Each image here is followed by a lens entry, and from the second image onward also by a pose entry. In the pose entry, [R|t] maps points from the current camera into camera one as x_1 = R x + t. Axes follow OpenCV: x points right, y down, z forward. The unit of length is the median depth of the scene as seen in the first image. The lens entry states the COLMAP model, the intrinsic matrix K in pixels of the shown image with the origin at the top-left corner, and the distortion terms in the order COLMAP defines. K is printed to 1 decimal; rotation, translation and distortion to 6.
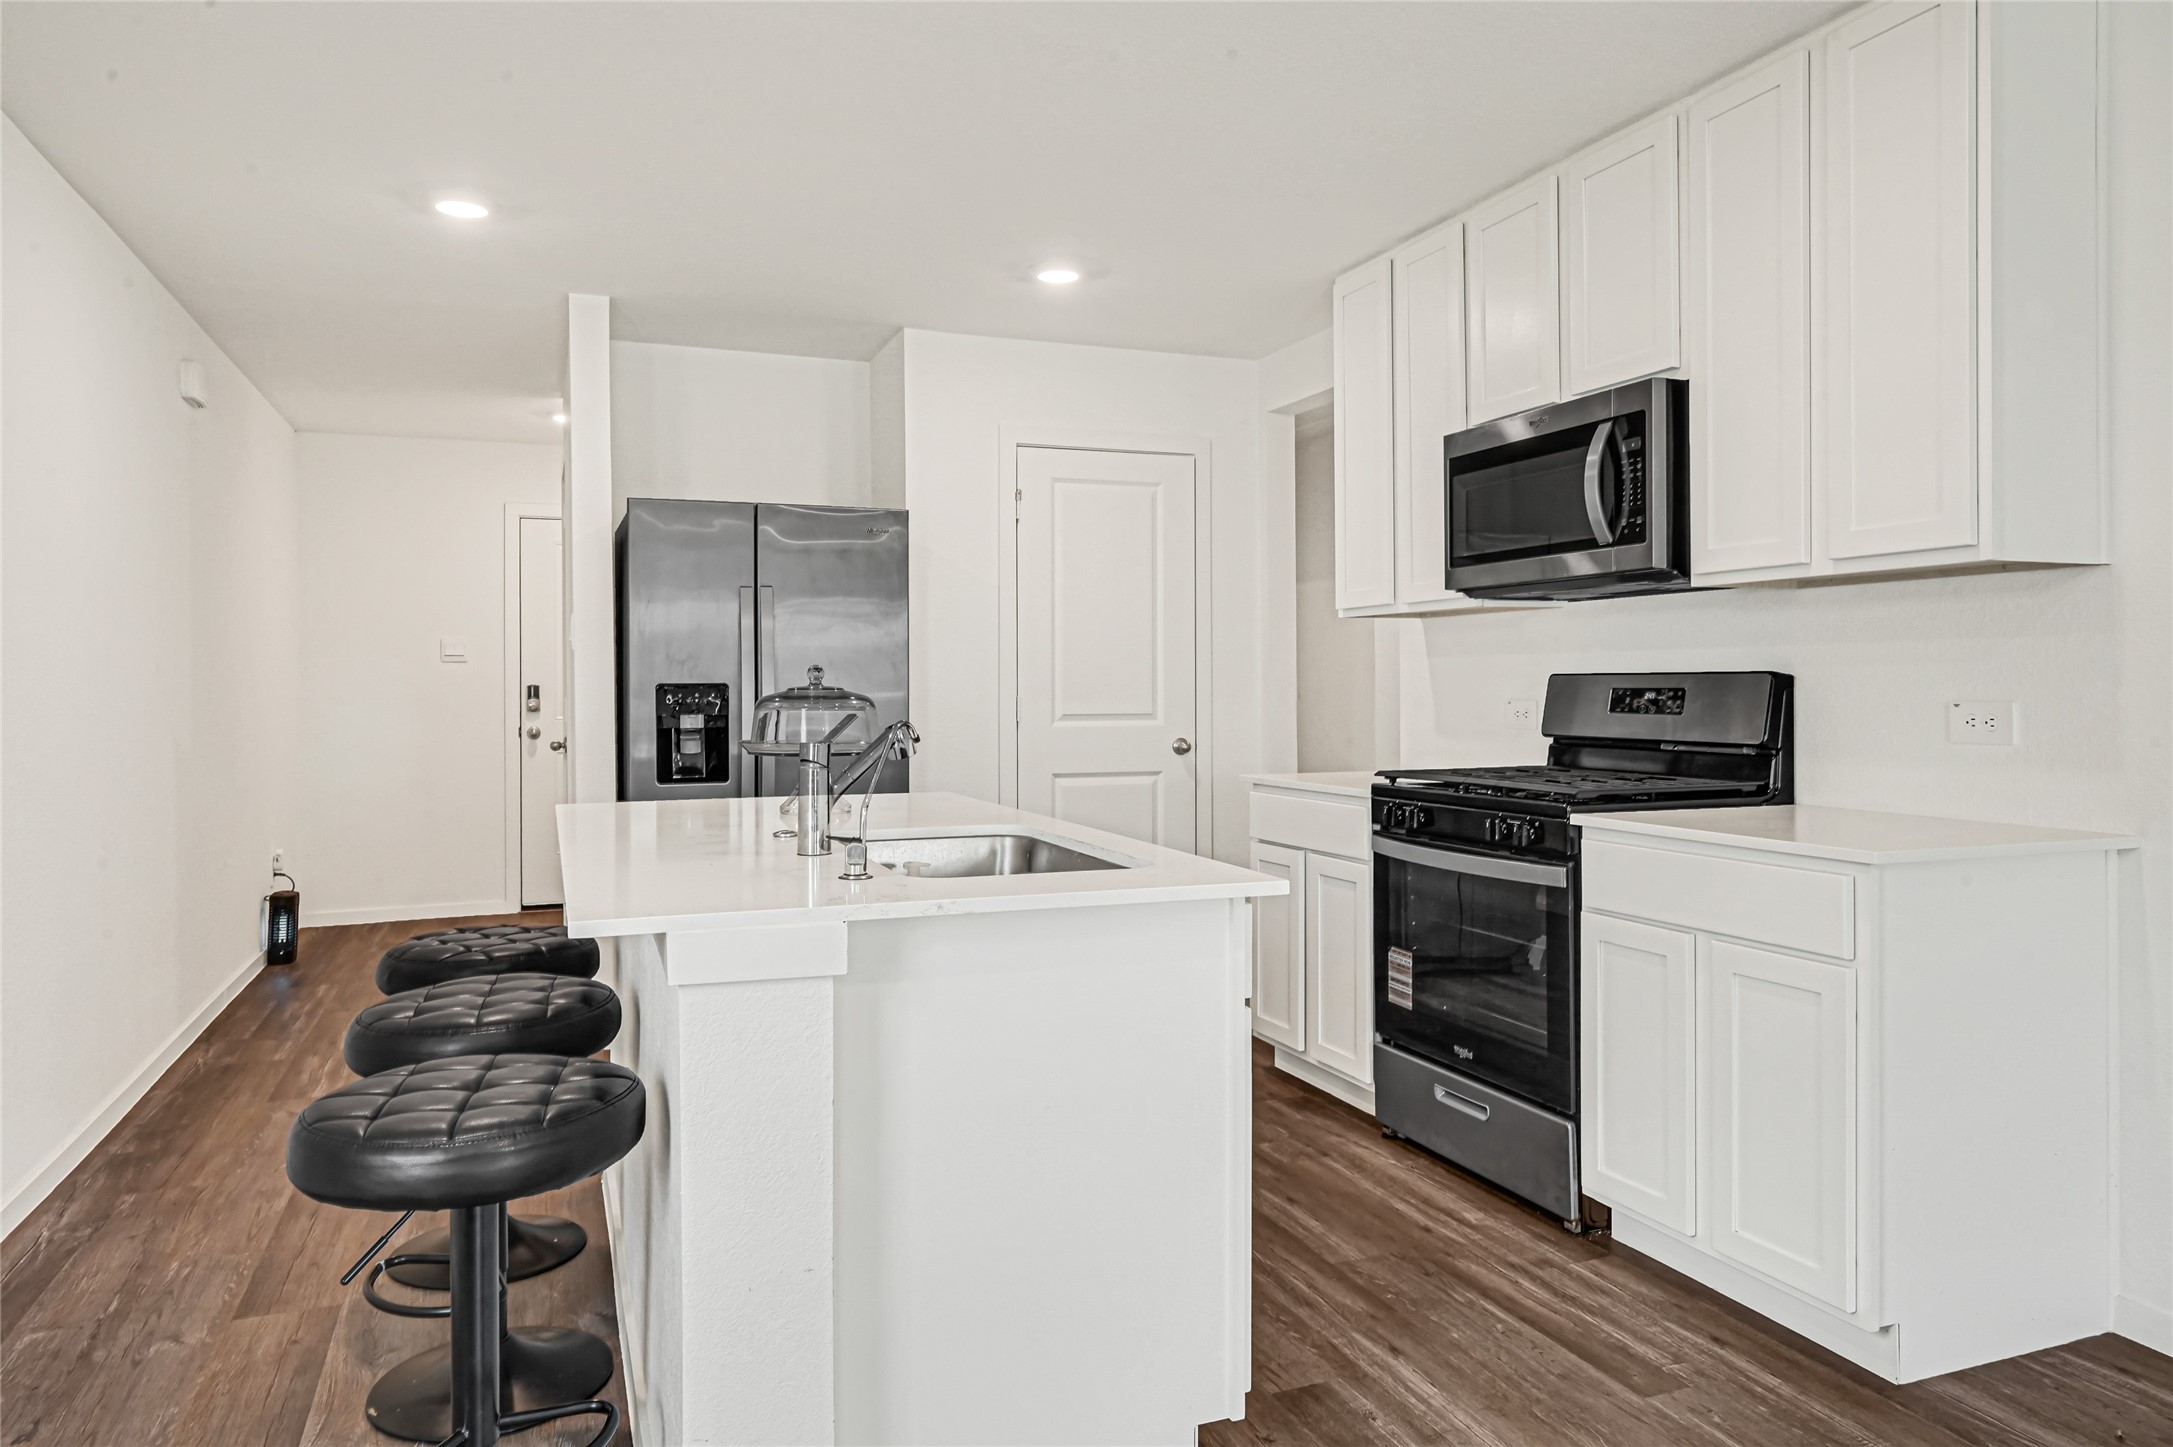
lens RADIAL K [[1411.3, 0, 1089.1], [0, 1411.3, 674.4], [0, 0, 1]] dist [-0.000135, -0.000500]
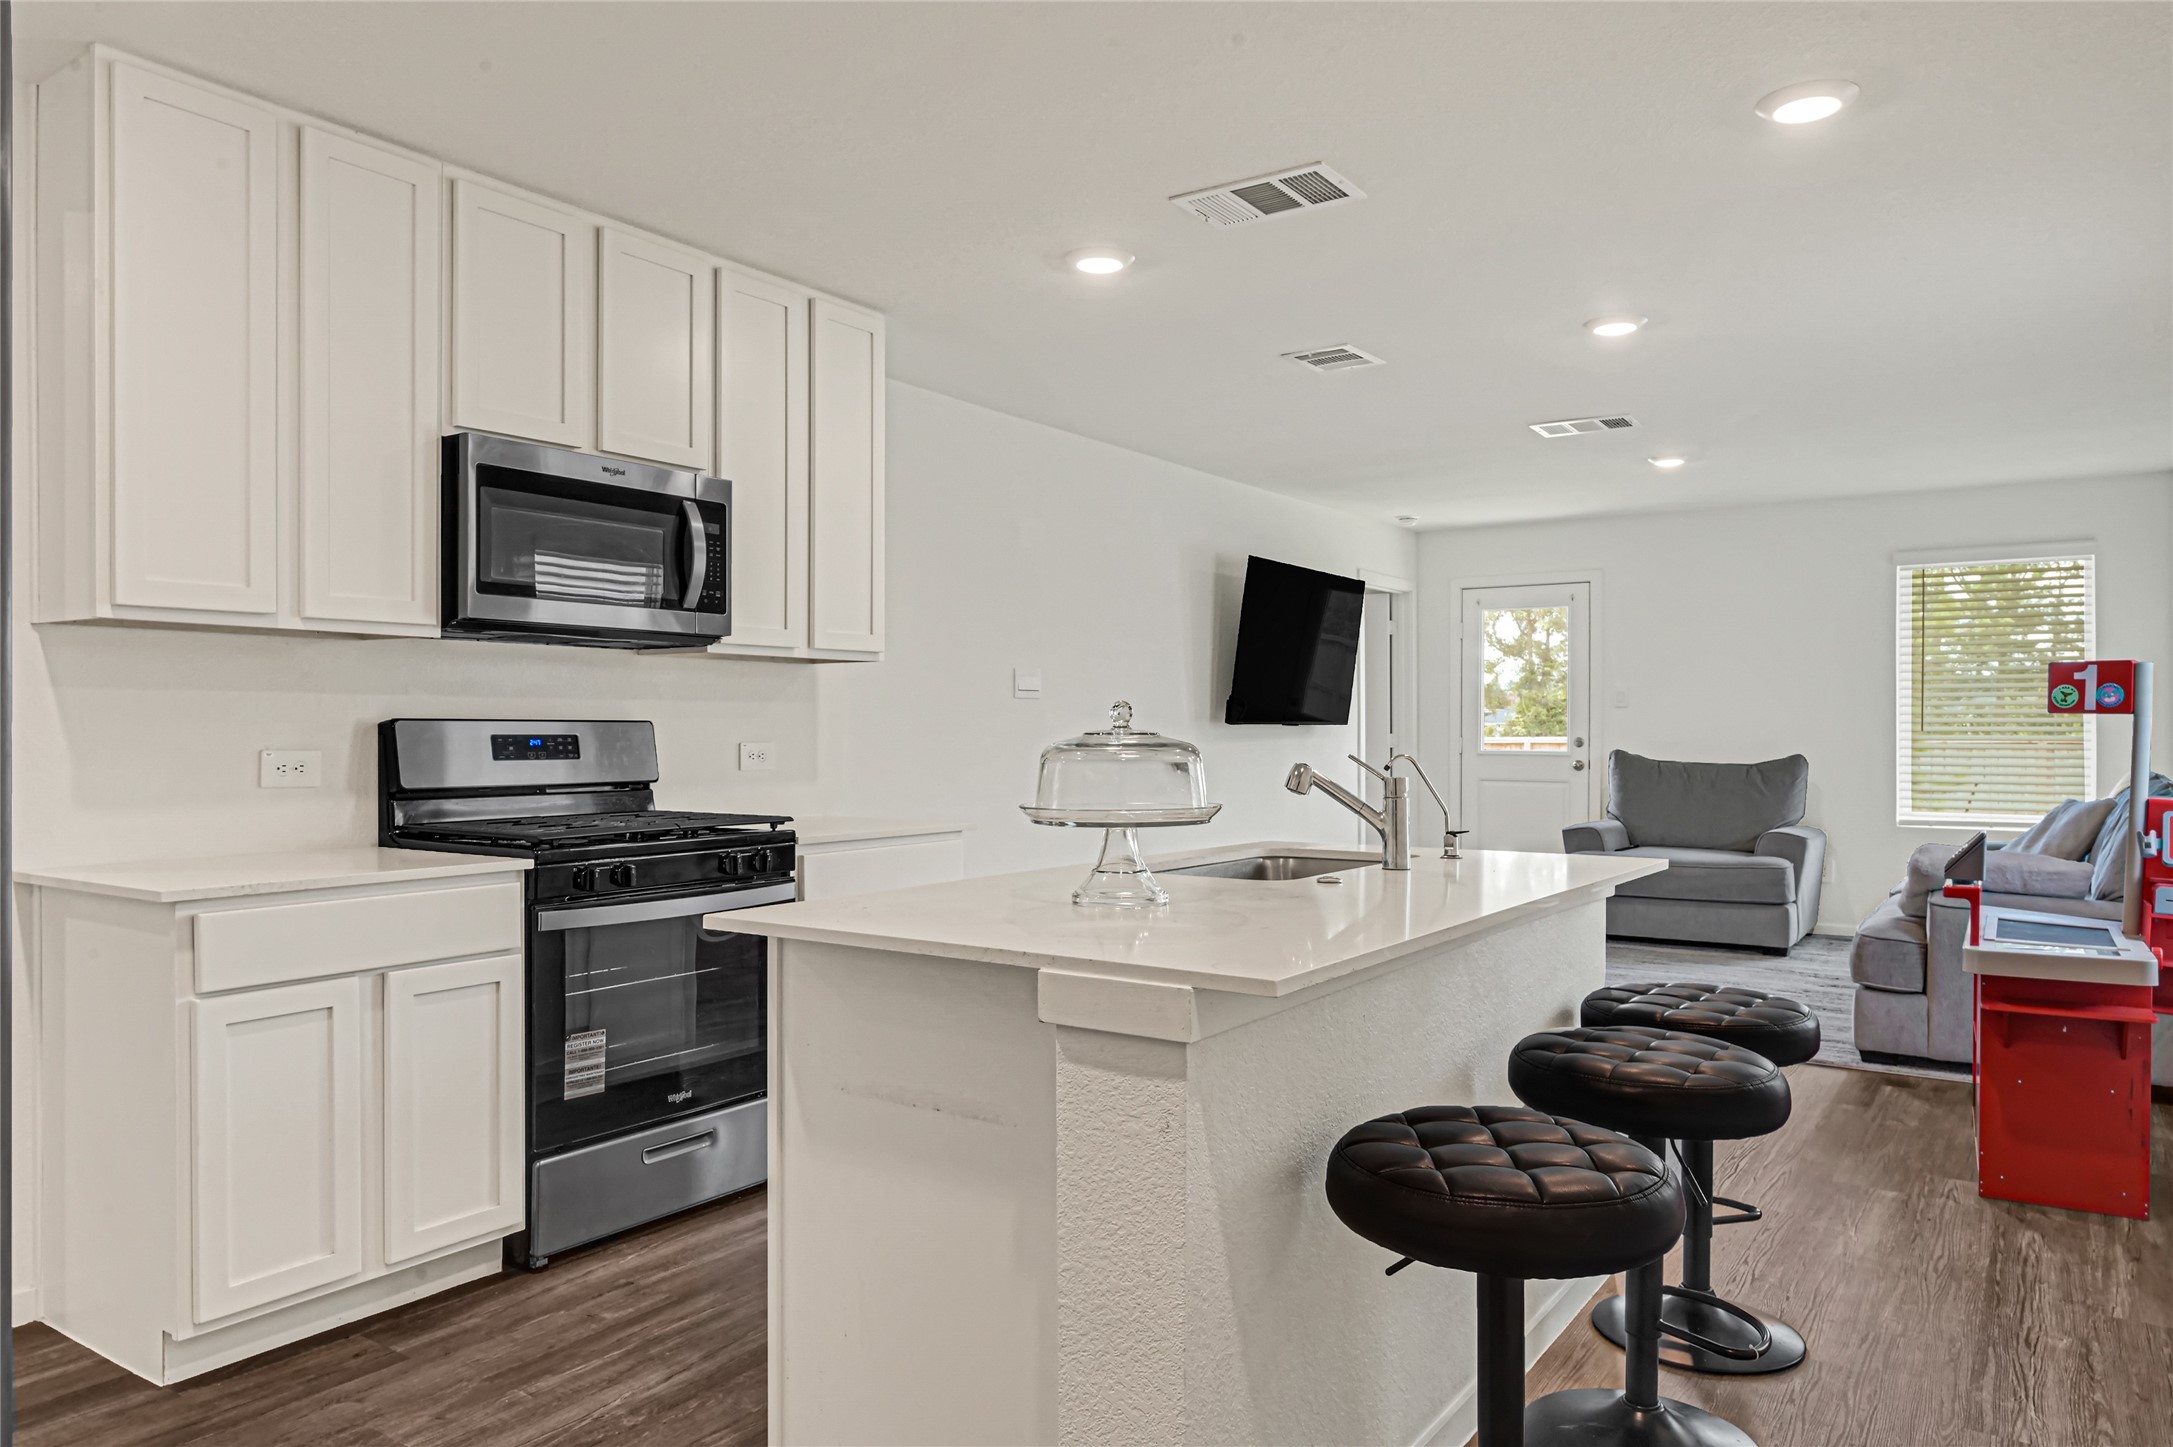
lens RADIAL K [[1424.3, 0, 1086.5], [0, 1424.3, 723.5], [0, 0, 1]] dist [-0.000101, 0.001497]
pose [[-0.553345, 0.007650, 0.832917, -0.647094], [-0.004467, 0.999916, -0.012152, 0.011448], [-0.832940, -0.010445, -0.553265, 1.151690]]
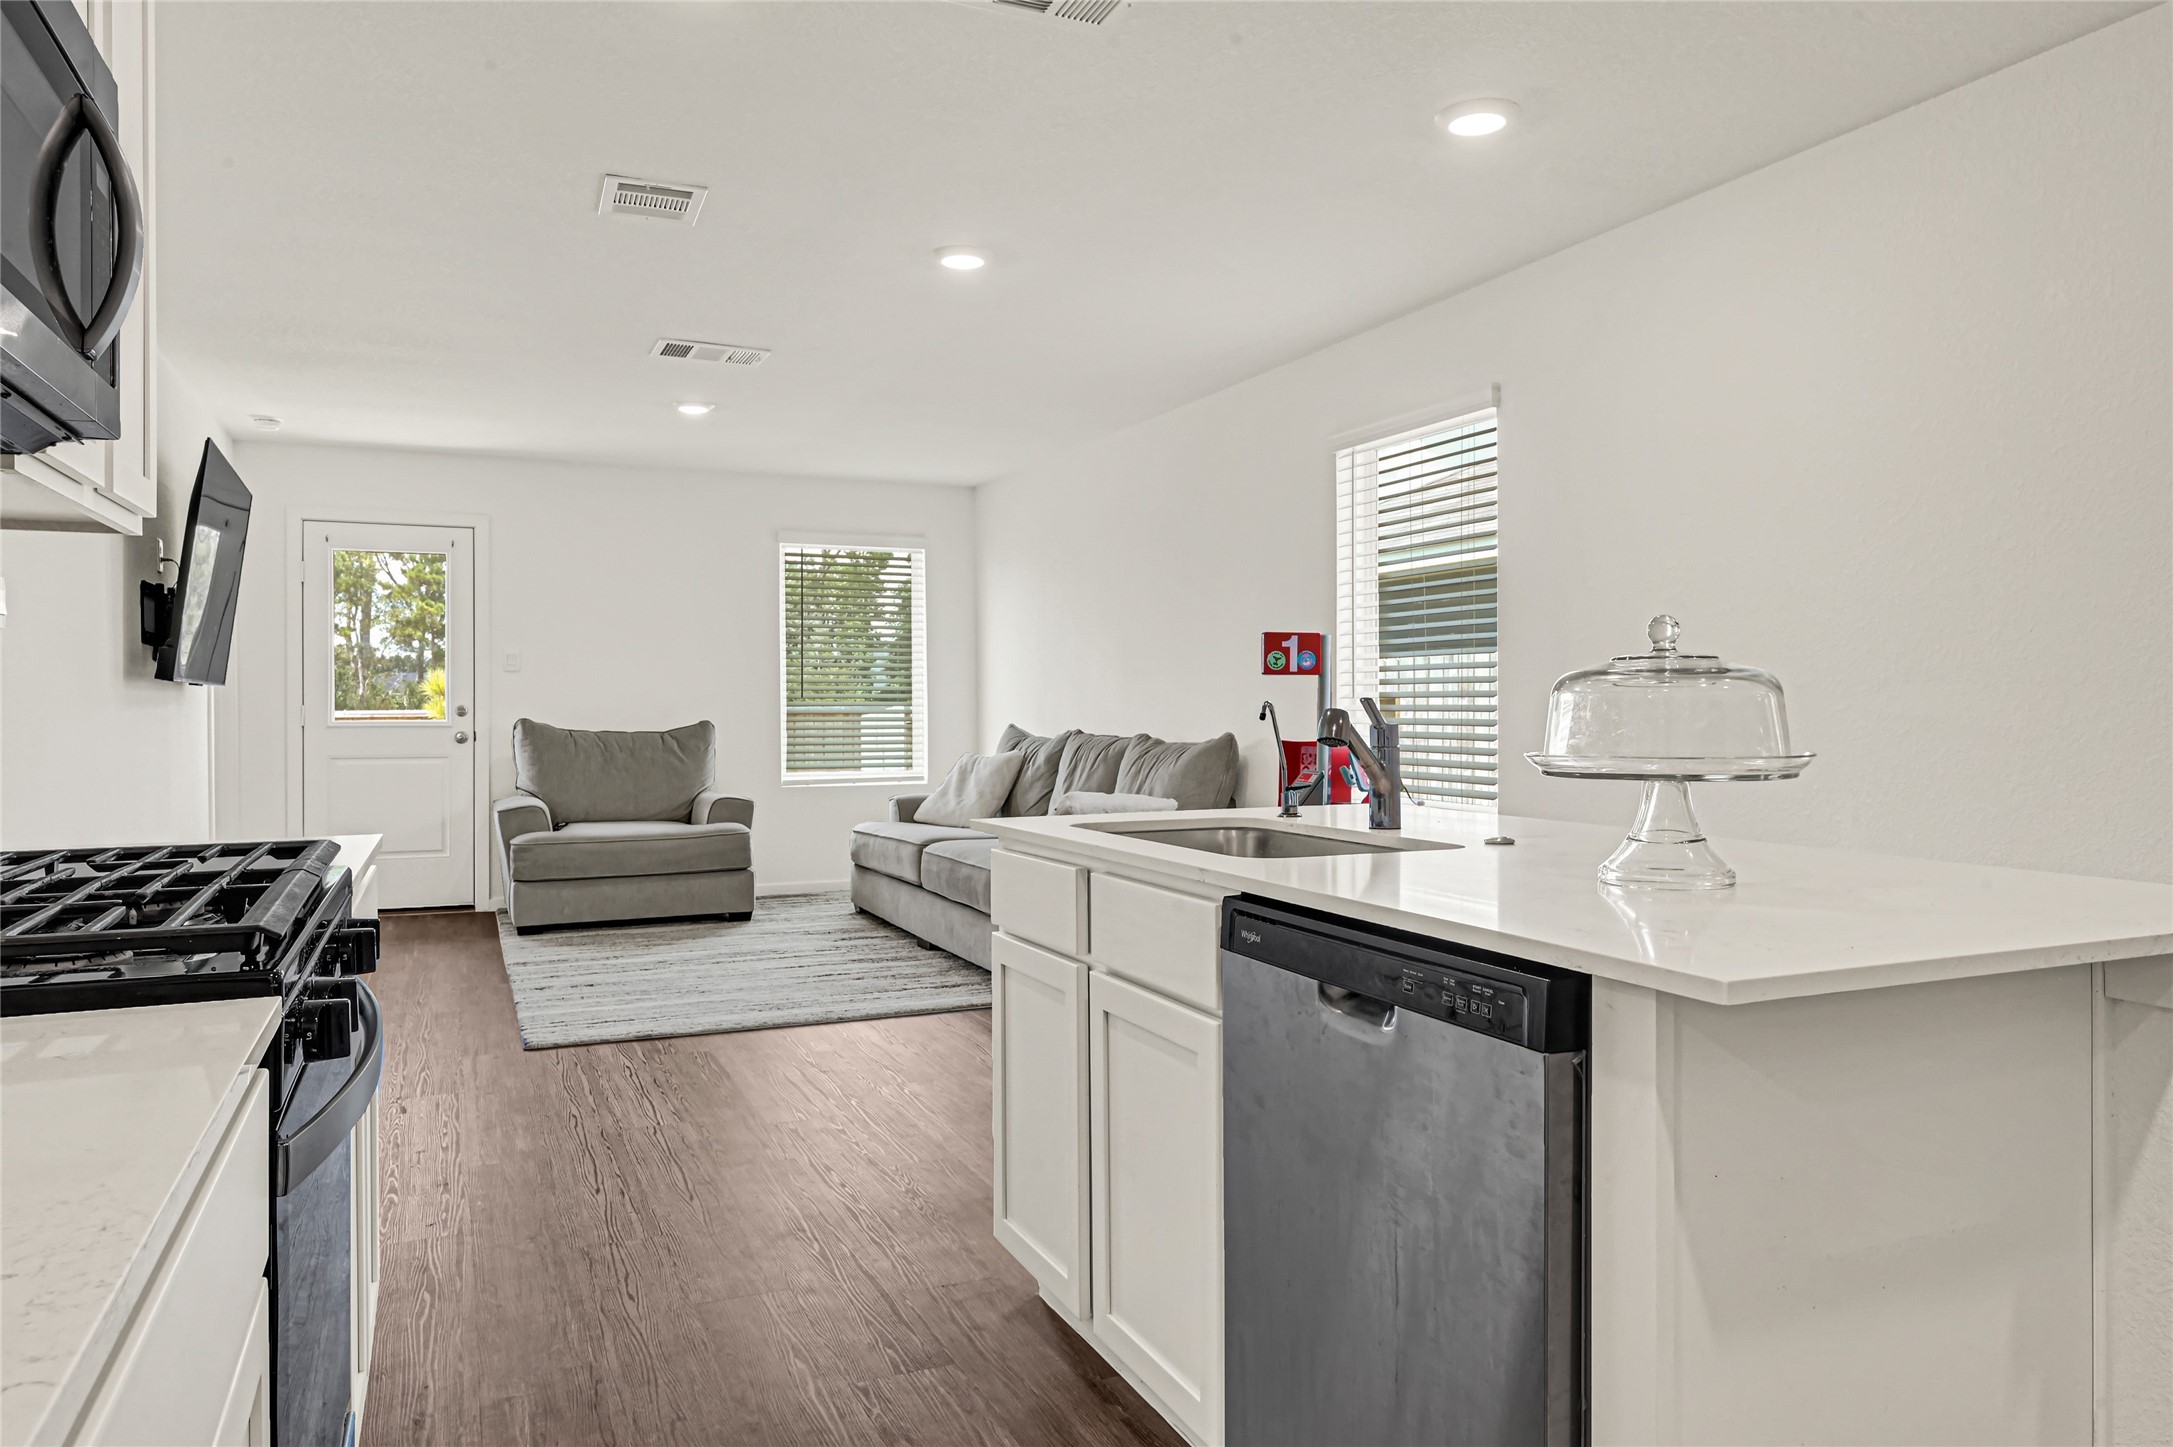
lens RADIAL K [[1424.3, 0, 1086.5], [0, 1424.3, 723.5], [0, 0, 1]] dist [-0.000101, 0.001497]
pose [[-0.999067, 0.006539, -0.042691, 0.050185], [0.006386, 0.999973, 0.003720, 0.026435], [0.042715, 0.003444, -0.999081, 1.249857]]
